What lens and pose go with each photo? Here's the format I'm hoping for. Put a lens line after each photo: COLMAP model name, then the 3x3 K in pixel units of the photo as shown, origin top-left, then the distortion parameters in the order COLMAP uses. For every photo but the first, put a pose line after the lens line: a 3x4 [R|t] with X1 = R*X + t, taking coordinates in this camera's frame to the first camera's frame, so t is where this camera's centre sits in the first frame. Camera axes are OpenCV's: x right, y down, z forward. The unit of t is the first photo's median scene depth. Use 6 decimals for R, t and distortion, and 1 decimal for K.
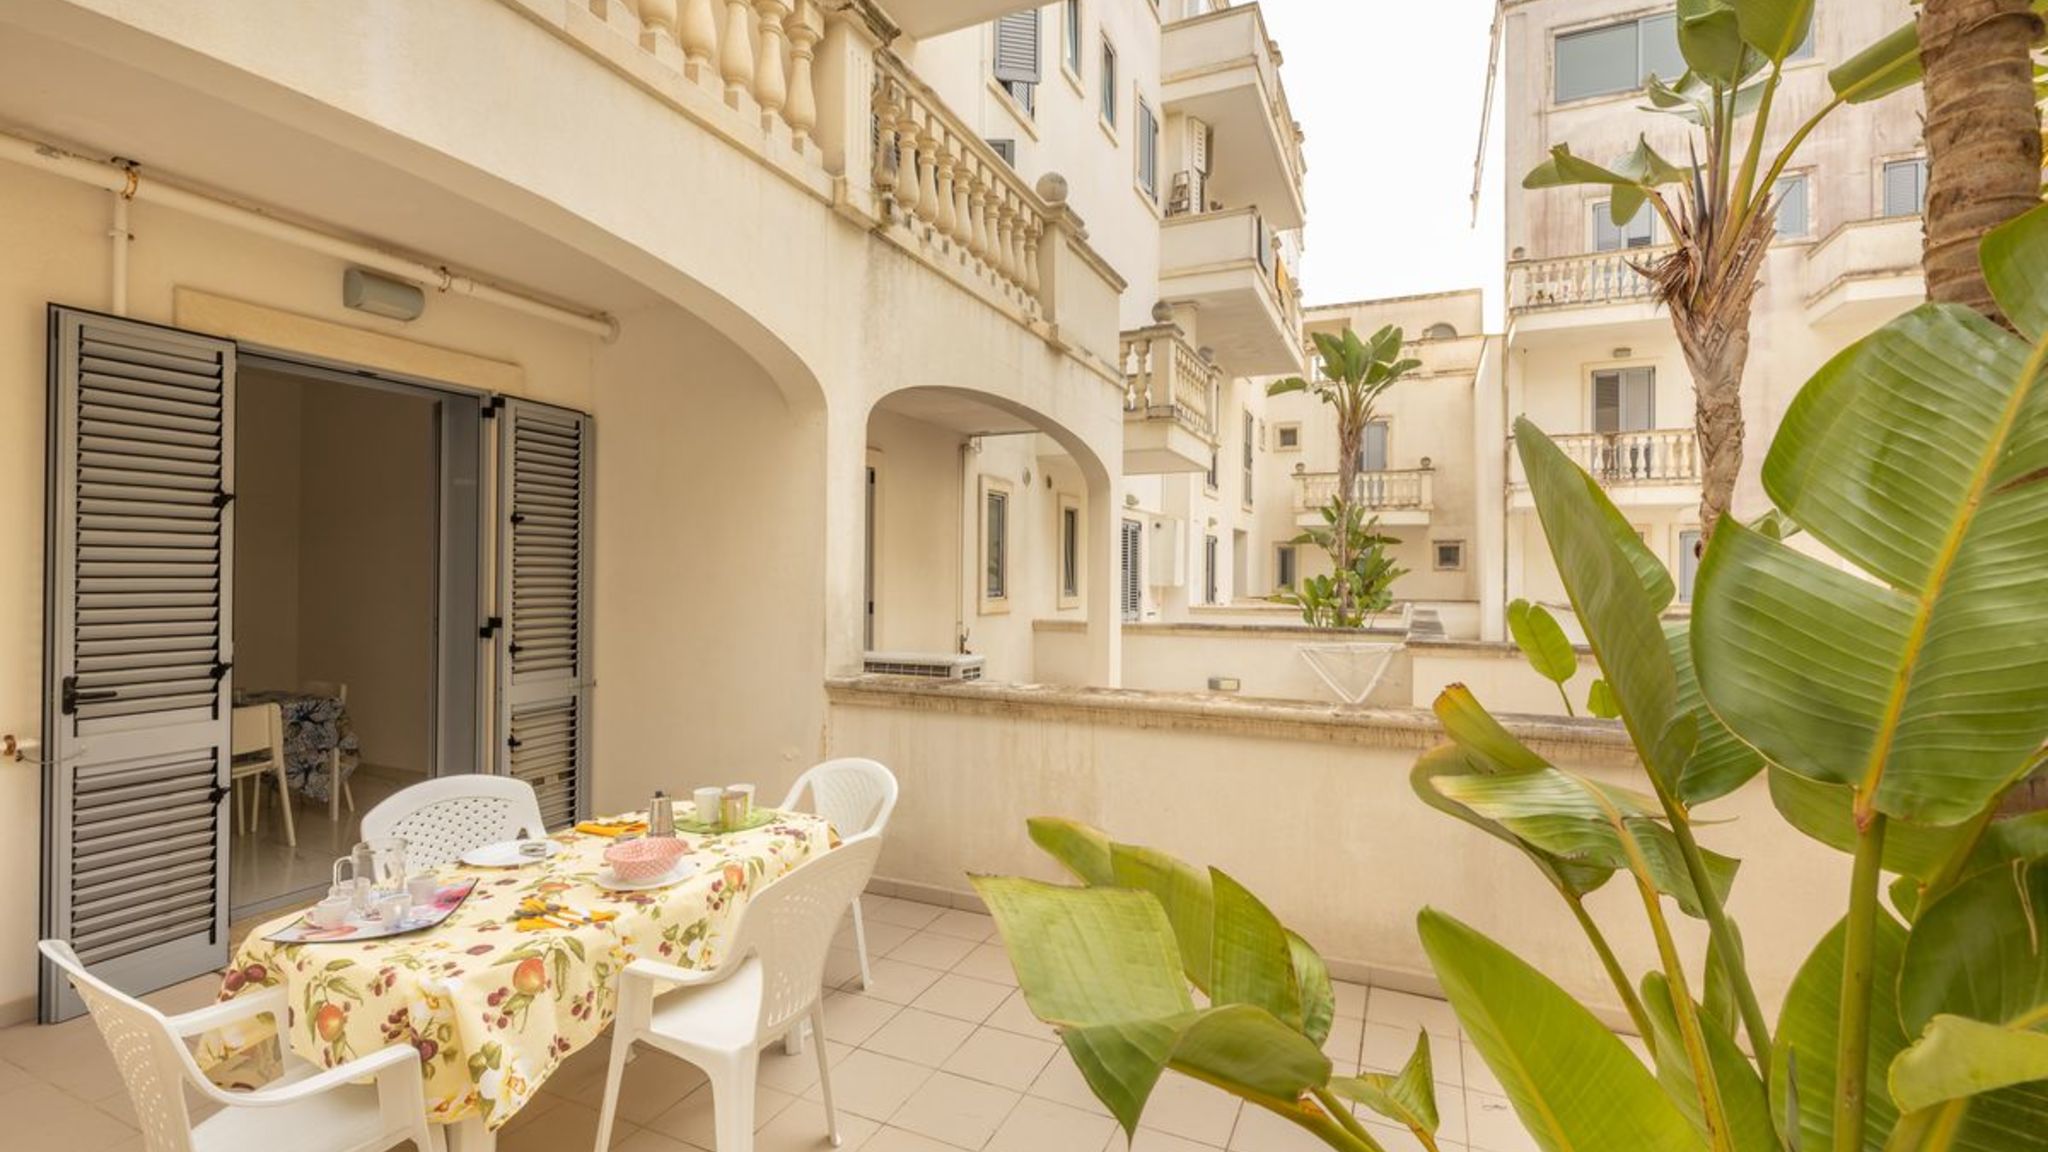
lens RADIAL K [[880.9, 0, 1024.0], [0, 880.9, 576.0], [0, 0, 1]] dist [-0.000046, -0.000008]
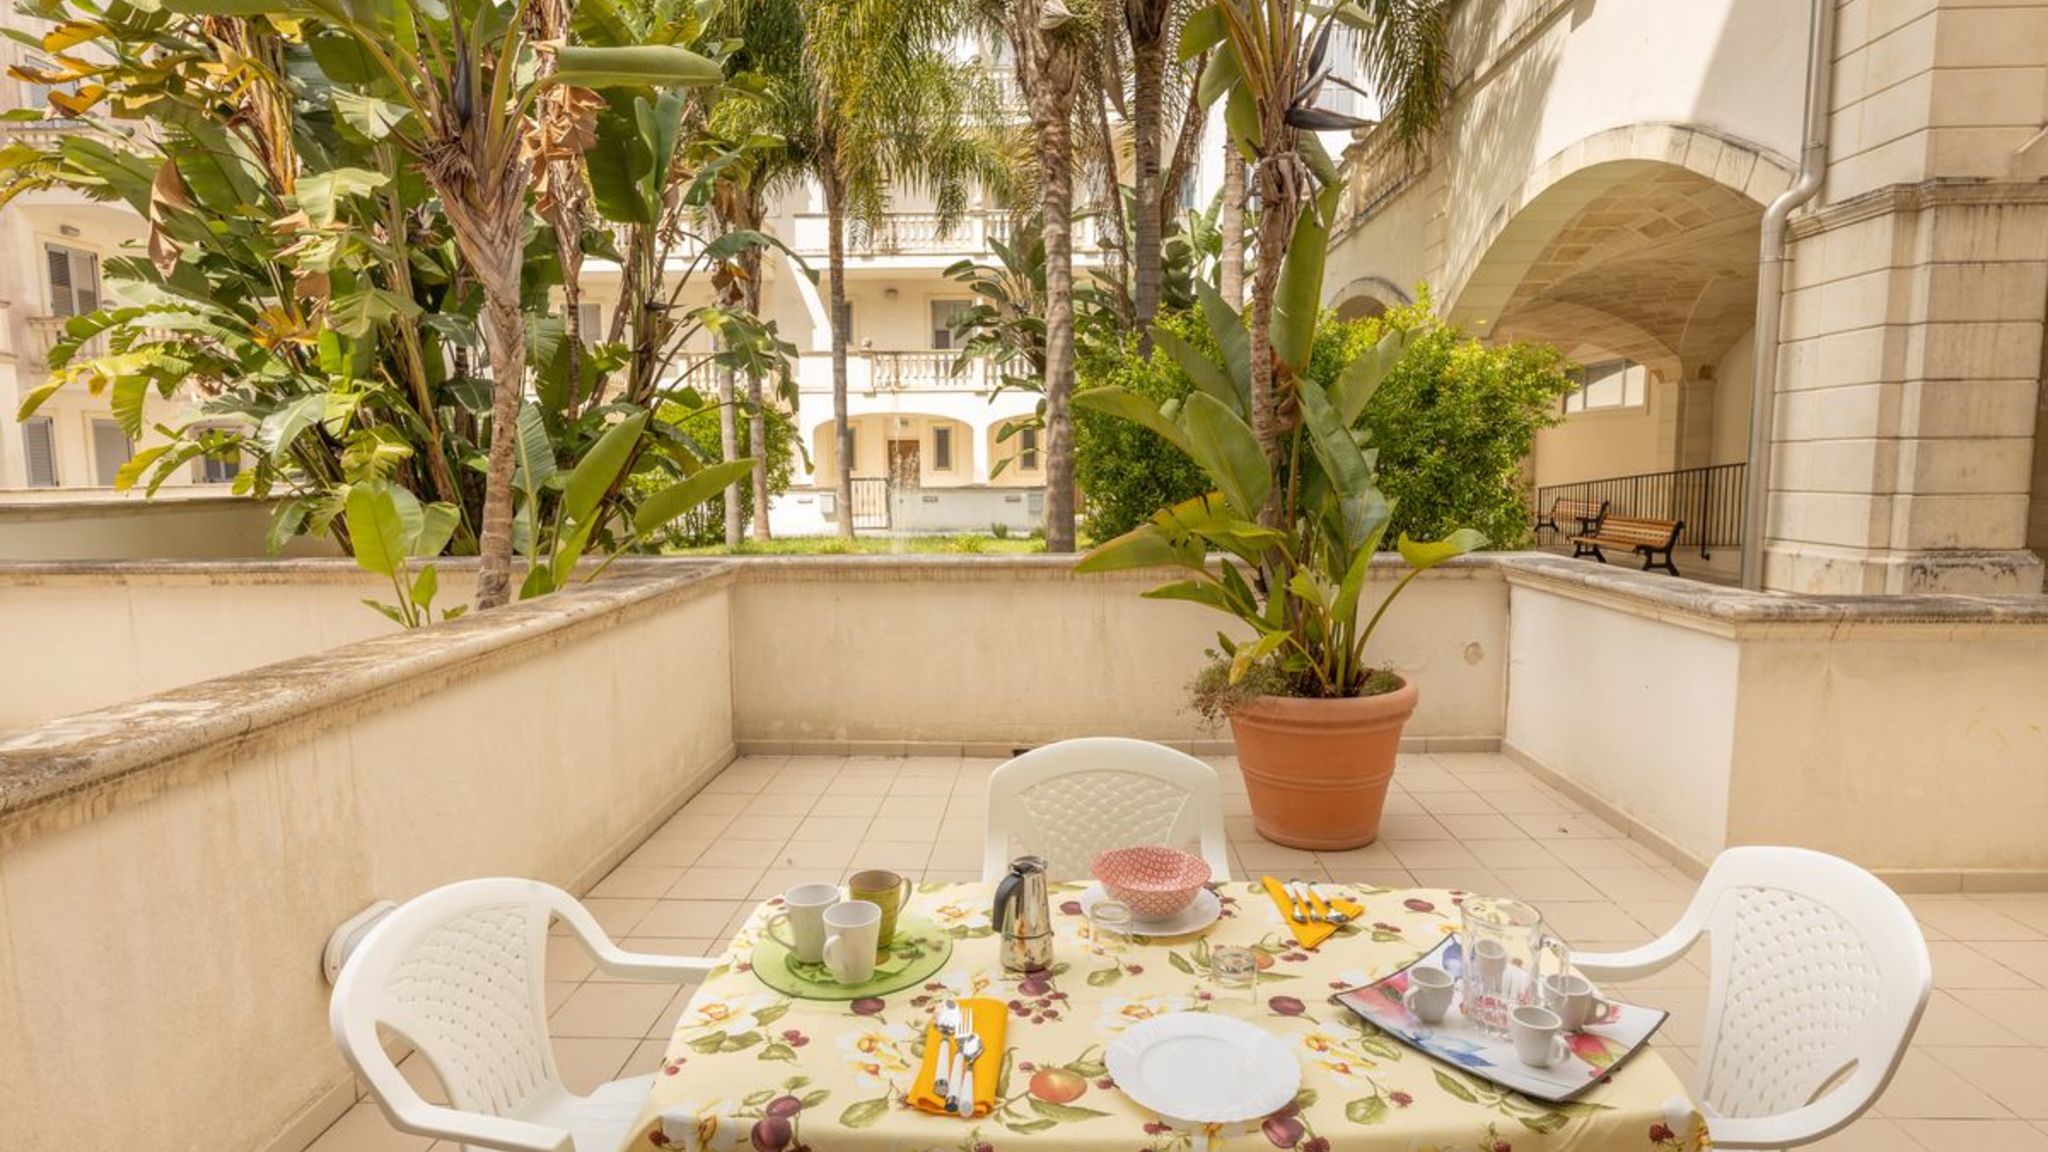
lens RADIAL K [[1048.2, 0, 1024.0], [0, 1048.2, 576.0], [0, 0, 1]] dist [0.001026, 0.000127]
pose [[-0.385805, -0.102396, 0.916880, -1.137779], [0.002871, 0.993684, 0.112181, 0.007342], [-0.922576, 0.045912, -0.383074, 1.442805]]
